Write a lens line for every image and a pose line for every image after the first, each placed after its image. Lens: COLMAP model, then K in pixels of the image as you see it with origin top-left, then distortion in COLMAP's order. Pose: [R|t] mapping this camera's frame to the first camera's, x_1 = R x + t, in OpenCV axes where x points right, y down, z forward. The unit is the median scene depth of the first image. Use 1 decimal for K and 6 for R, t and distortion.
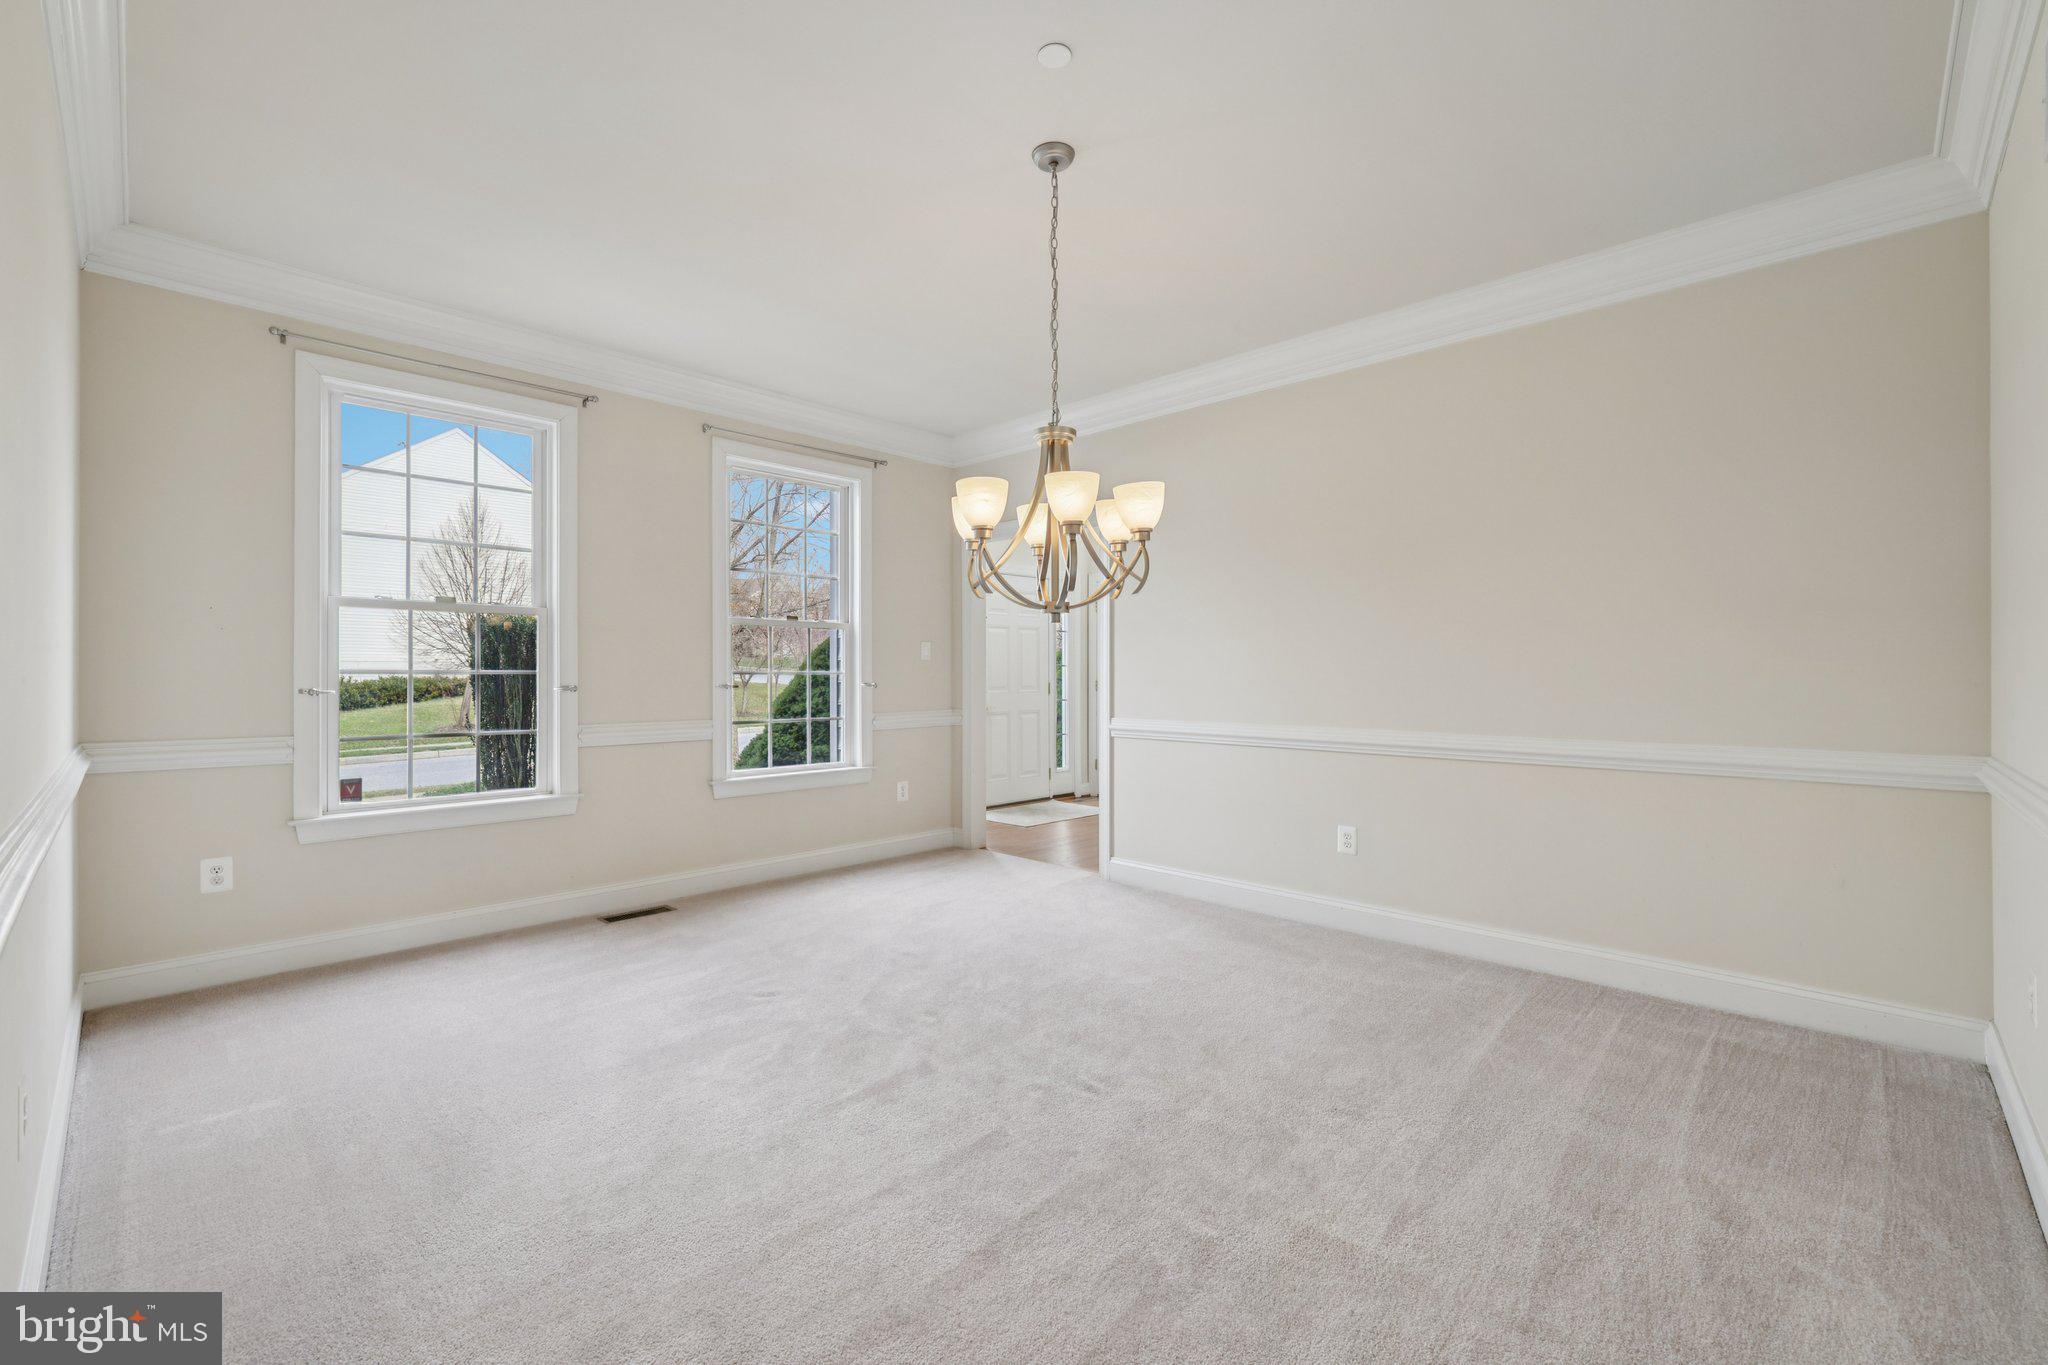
lens RADIAL K [[864.6, 0, 1016.4], [0, 864.6, 673.6], [0, 0, 1]] dist [0.000682, 0.000446]
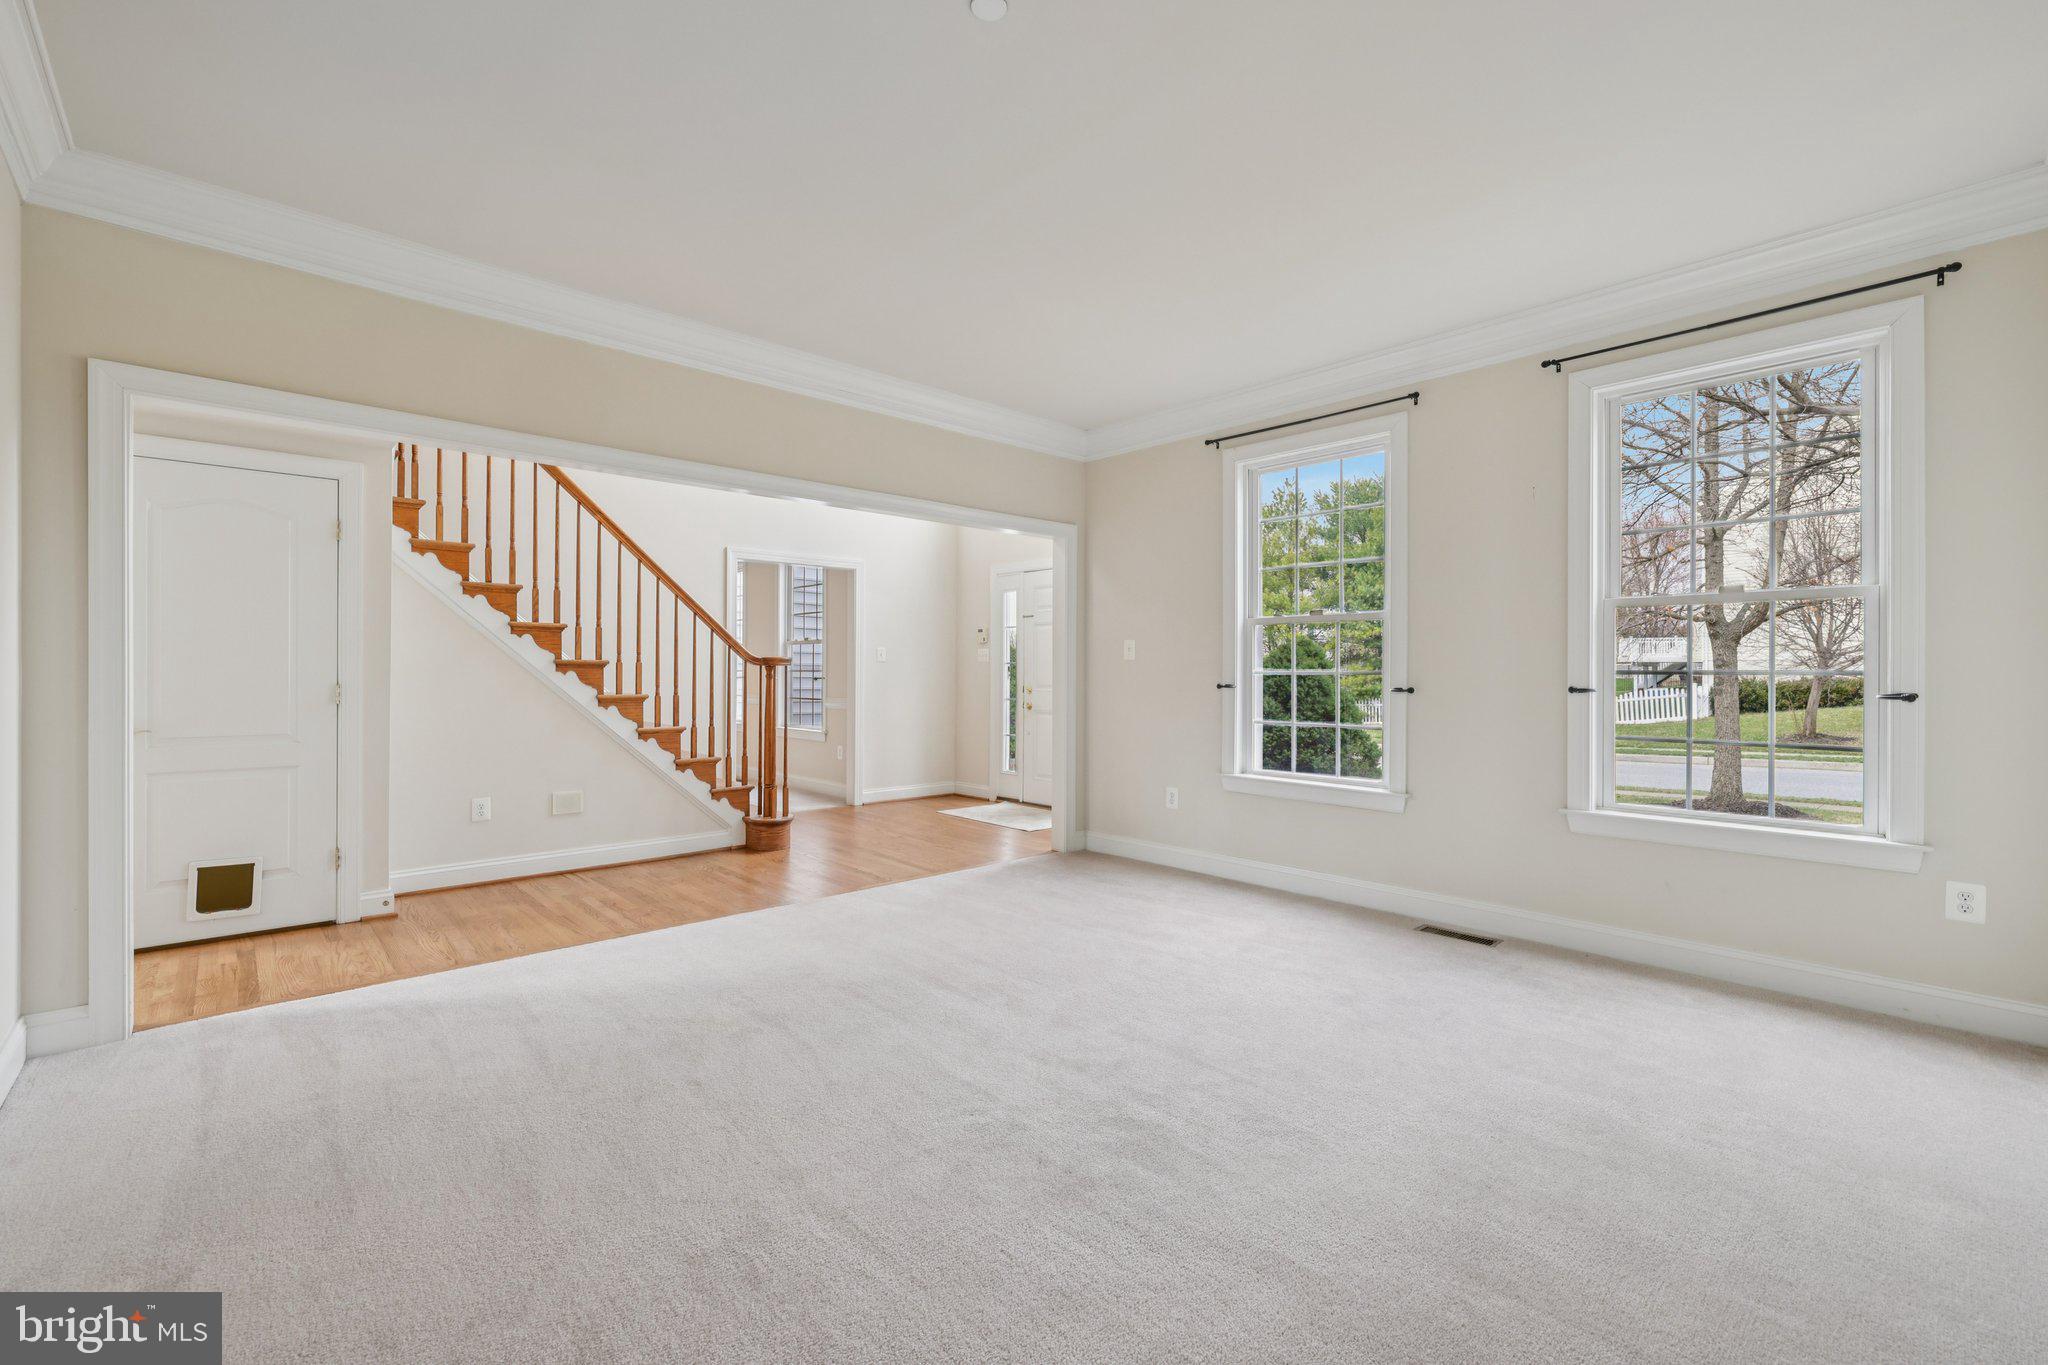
lens RADIAL K [[952.1, 0, 1024.0], [0, 952.1, 682.5], [0, 0, 1]] dist [-0.000209, -0.000102]
pose [[-0.096851, 0.007846, -0.995268, 0.502879], [-0.000055, 0.999969, 0.007888, 0.001304], [0.995299, 0.000819, -0.096848, 0.521975]]
